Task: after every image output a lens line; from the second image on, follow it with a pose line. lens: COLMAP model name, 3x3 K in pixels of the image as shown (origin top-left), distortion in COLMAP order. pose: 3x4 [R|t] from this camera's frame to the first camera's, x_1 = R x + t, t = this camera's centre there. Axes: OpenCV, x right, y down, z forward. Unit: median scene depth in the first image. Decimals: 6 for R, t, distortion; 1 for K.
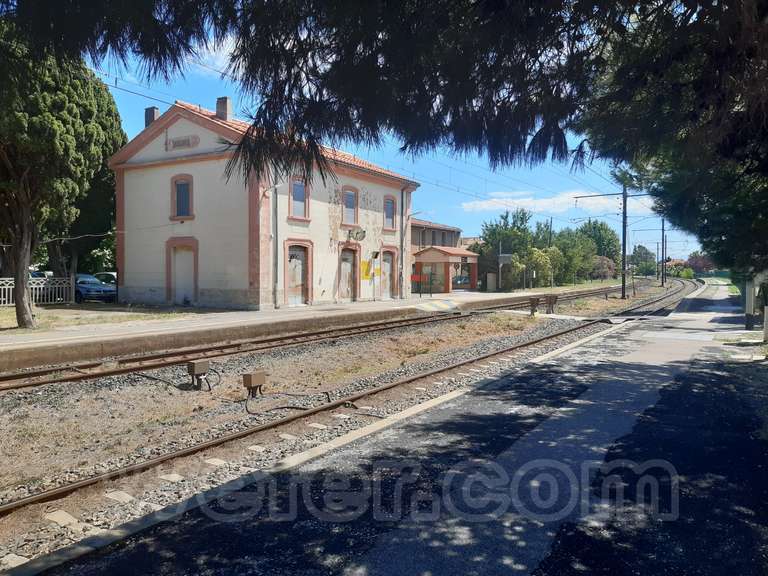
lens RADIAL K [[603.5, 0, 367.3], [0, 603.5, 288.4], [0, 0, 1]] dist [0.011918, -0.014831]
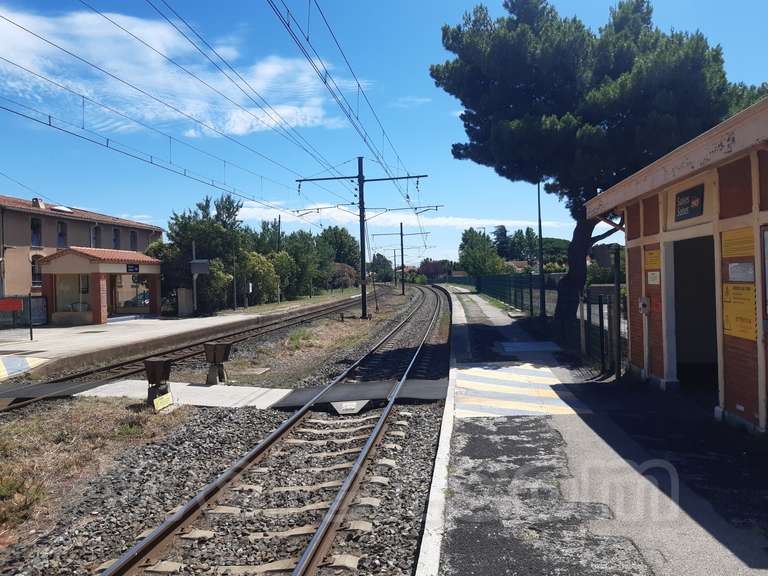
lens RADIAL K [[603.5, 0, 368.2], [0, 603.5, 278.9], [0, 0, 1]] dist [0.011918, -0.014831]
pose [[0.918445, -0.022063, 0.394933, 0.193644], [0.034657, 0.999092, -0.024784, -0.017635], [-0.394028, 0.036450, 0.918376, 0.447749]]
